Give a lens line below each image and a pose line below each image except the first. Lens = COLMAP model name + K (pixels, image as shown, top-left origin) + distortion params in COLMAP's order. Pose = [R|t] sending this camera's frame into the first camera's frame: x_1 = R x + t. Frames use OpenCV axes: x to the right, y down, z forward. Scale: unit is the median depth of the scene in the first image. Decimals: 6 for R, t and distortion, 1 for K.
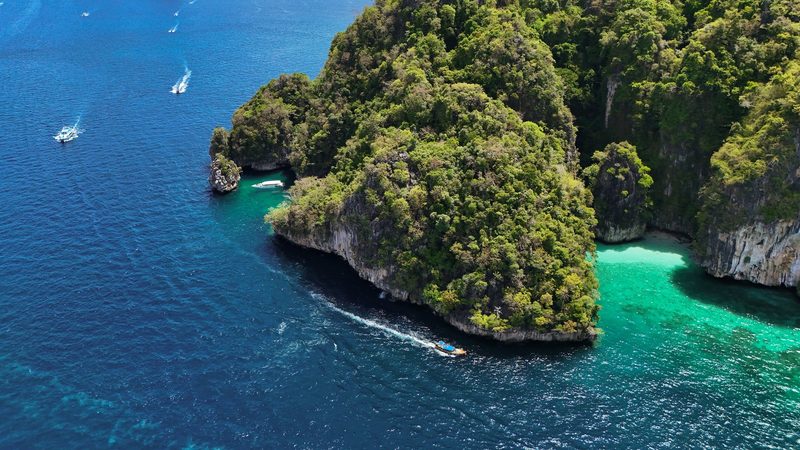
lens RADIAL K [[599.2, 0, 395.8], [0, 599.2, 149.4], [0, 0, 1]] dist [0.054230, -0.038287]
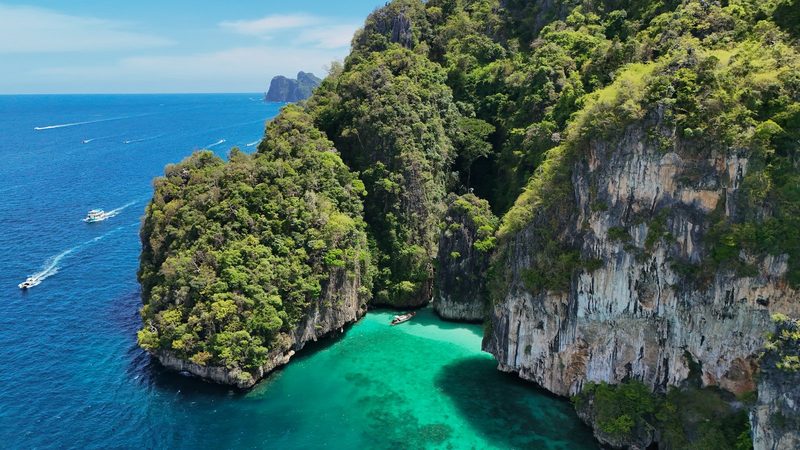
lens RADIAL K [[599.2, 0, 389.4], [0, 599.2, 202.3], [0, 0, 1]] dist [0.054230, -0.038287]
pose [[0.887755, 0.086056, -0.452202, 0.658921], [-0.140346, 0.986198, -0.087846, 0.085941], [0.438400, 0.141450, 0.887579, 0.247568]]
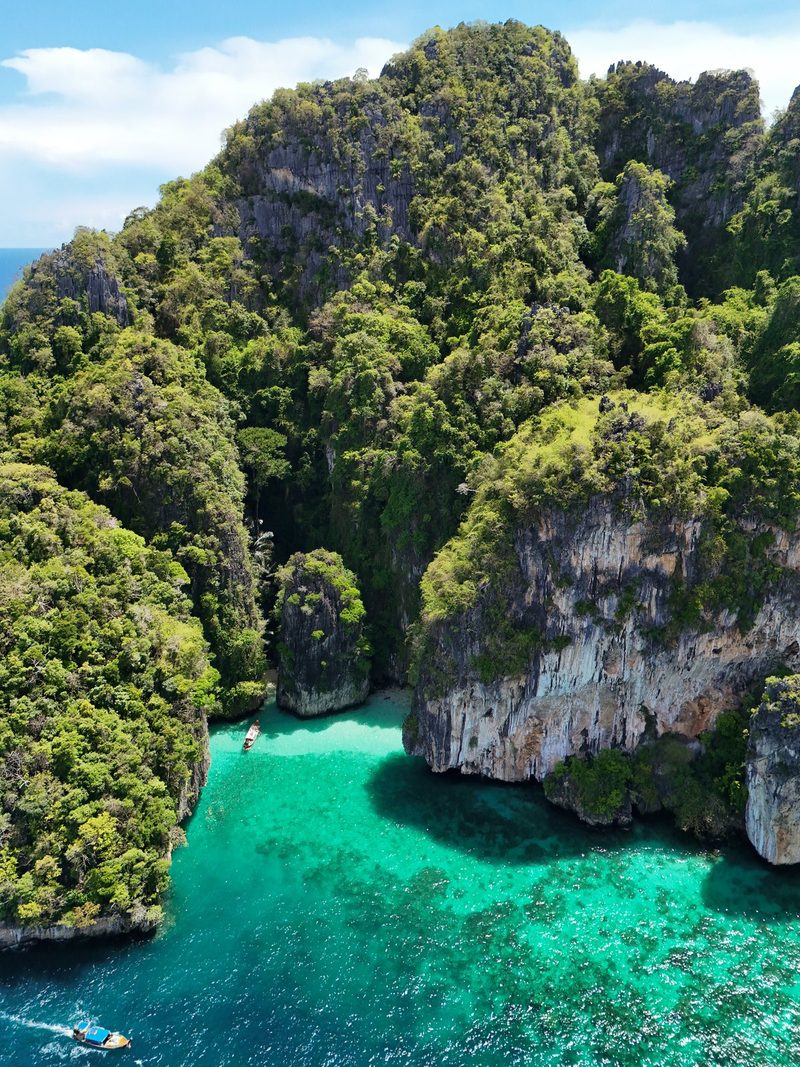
lens RADIAL K [[863.2, 0, 408.0], [0, 863.2, 501.8], [0, 0, 1]] dist [0.082138, -0.082346]
pose [[0.991435, -0.038681, 0.124738, 0.367869], [0.041522, 0.998932, -0.020257, -0.040707], [-0.123821, 0.025263, 0.991983, 0.117841]]
